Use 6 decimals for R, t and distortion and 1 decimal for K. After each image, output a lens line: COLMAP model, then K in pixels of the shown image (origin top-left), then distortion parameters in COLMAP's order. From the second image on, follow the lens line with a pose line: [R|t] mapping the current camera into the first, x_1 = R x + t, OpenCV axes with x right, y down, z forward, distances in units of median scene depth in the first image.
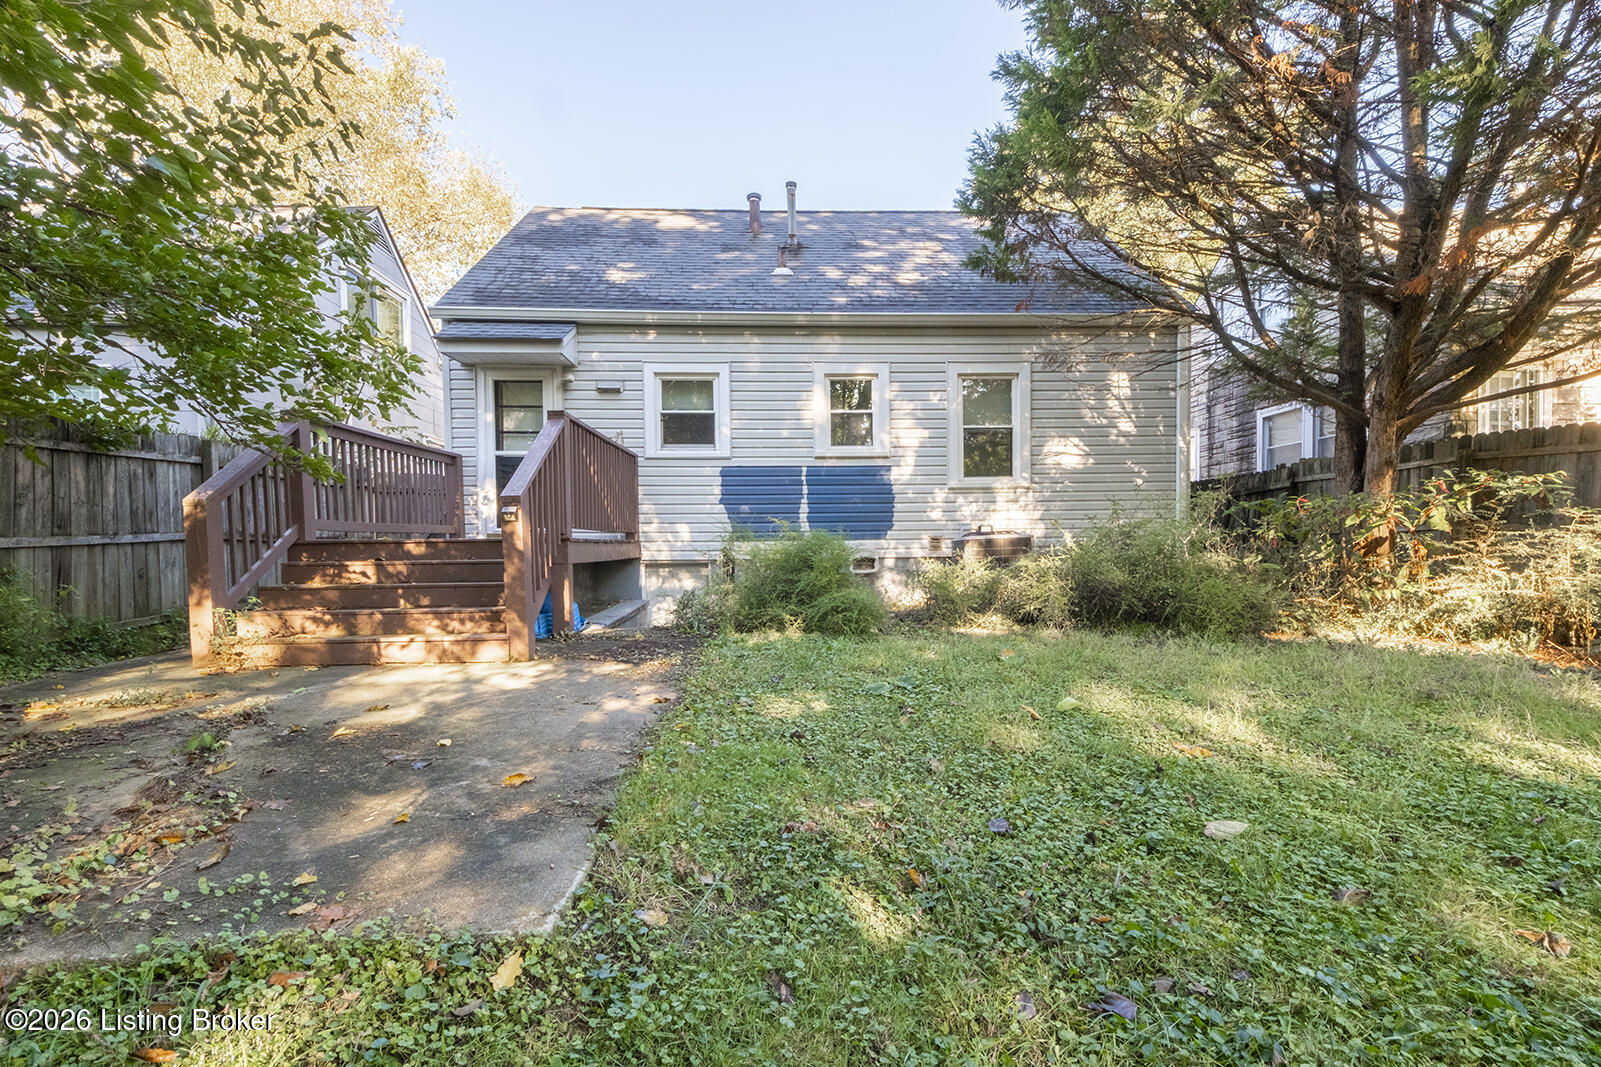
lens RADIAL K [[645.4, 0, 800.0], [0, 645.4, 547.1], [0, 0, 1]] dist [-0.001352, -0.000405]
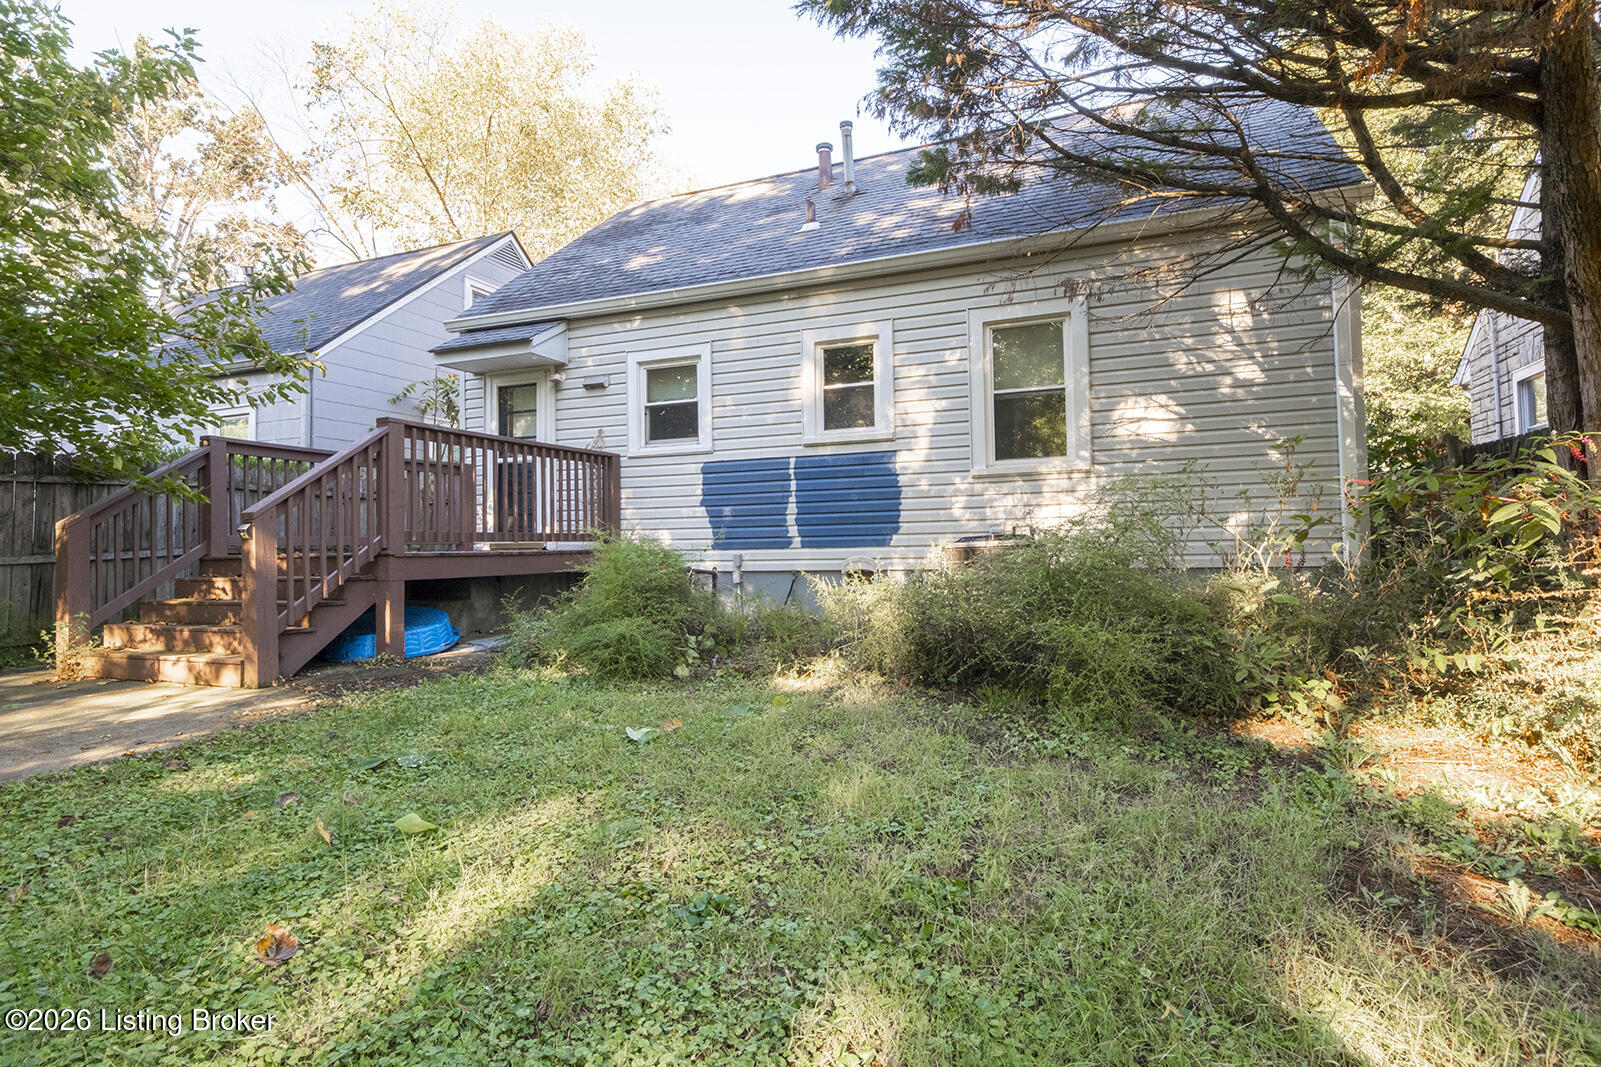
lens RADIAL K [[717.4, 0, 796.8], [0, 717.4, 523.4], [0, 0, 1]] dist [-0.018051, 0.000402]
pose [[0.931467, -0.019242, -0.363317, 0.339496], [0.008030, 0.999445, -0.032345, -0.011957], [0.363737, 0.027210, 0.931104, 0.157854]]
